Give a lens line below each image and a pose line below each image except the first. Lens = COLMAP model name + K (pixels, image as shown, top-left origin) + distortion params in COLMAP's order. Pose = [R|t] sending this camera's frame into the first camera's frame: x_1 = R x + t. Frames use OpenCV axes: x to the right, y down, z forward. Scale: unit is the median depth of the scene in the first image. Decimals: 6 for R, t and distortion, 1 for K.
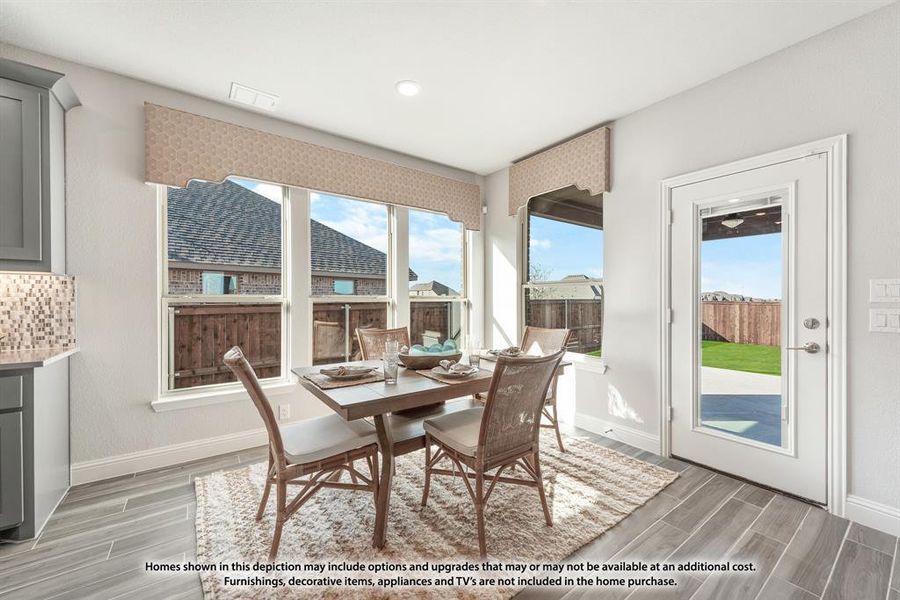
lens RADIAL K [[350.3, 0, 448.1], [0, 350.3, 300.4], [0, 0, 1]] dist [-0.001458, -0.000233]
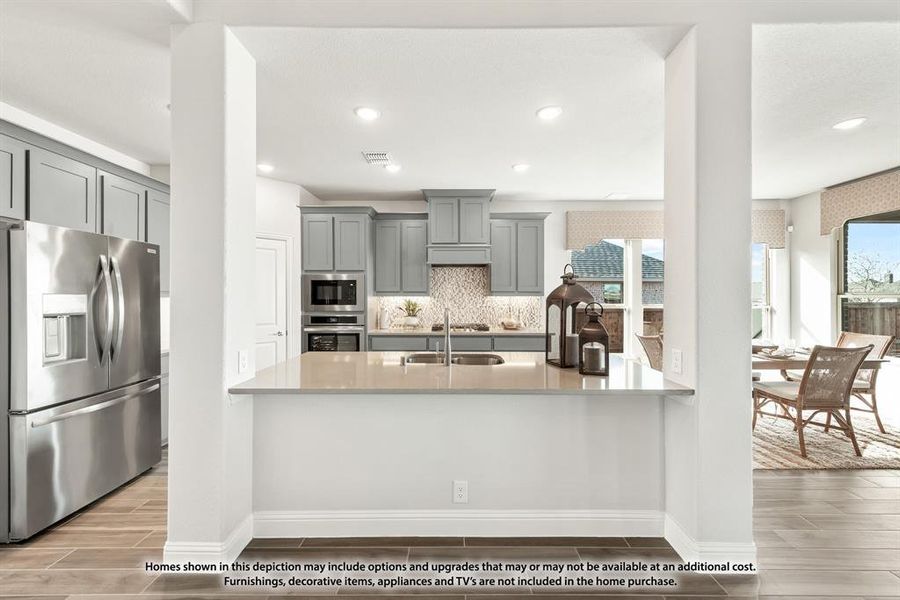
lens RADIAL K [[351.6, 0, 453.5], [0, 351.6, 297.1], [0, 0, 1]] dist [0.000466, -0.000043]
pose [[0.807883, -0.001149, -0.589342, -0.150458], [-0.000744, 0.999995, -0.002971, -0.042841], [0.589343, 0.002839, 0.807878, -0.805751]]
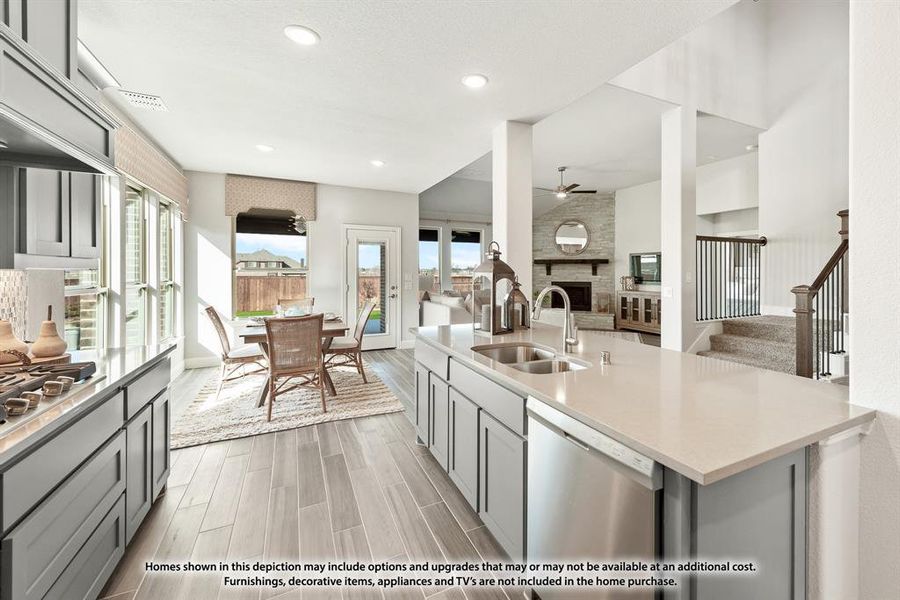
lens RADIAL K [[378.5, 0, 482.8], [0, 378.5, 272.7], [0, 0, 1]] dist [0.001785, 0.000017]
pose [[0.158238, -0.004035, 0.987393, -1.301880], [0.000386, 0.999992, 0.004025, -0.048421], [-0.987401, -0.000255, 0.158238, -0.169134]]
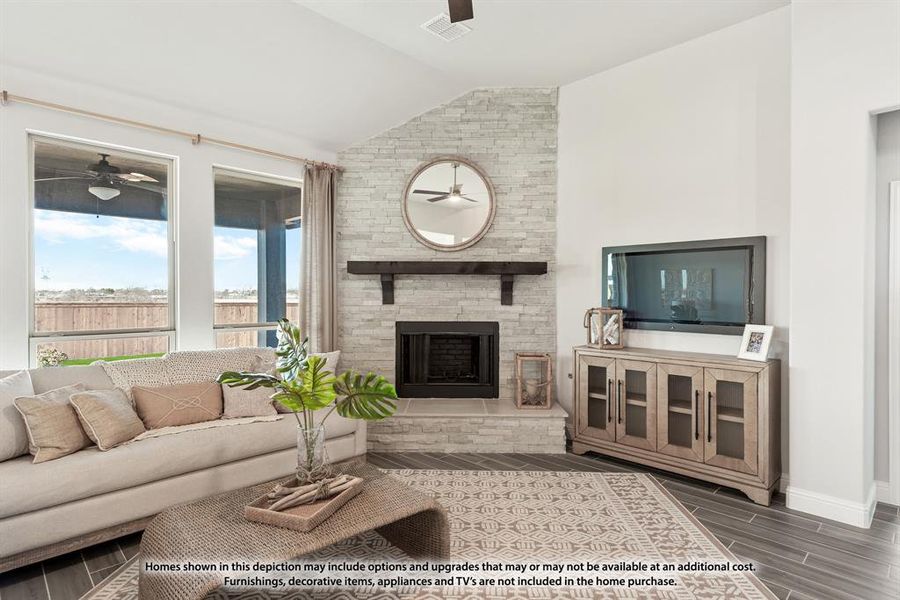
lens RADIAL K [[479.5, 0, 449.6], [0, 479.5, 296.7], [0, 0, 1]] dist [0.025210, 0.000189]
pose [[-0.153033, -0.006195, 0.988202, 0.391482], [-0.003680, 0.999977, 0.005699, -0.047399], [-0.988214, -0.002764, -0.153052, -0.173266]]
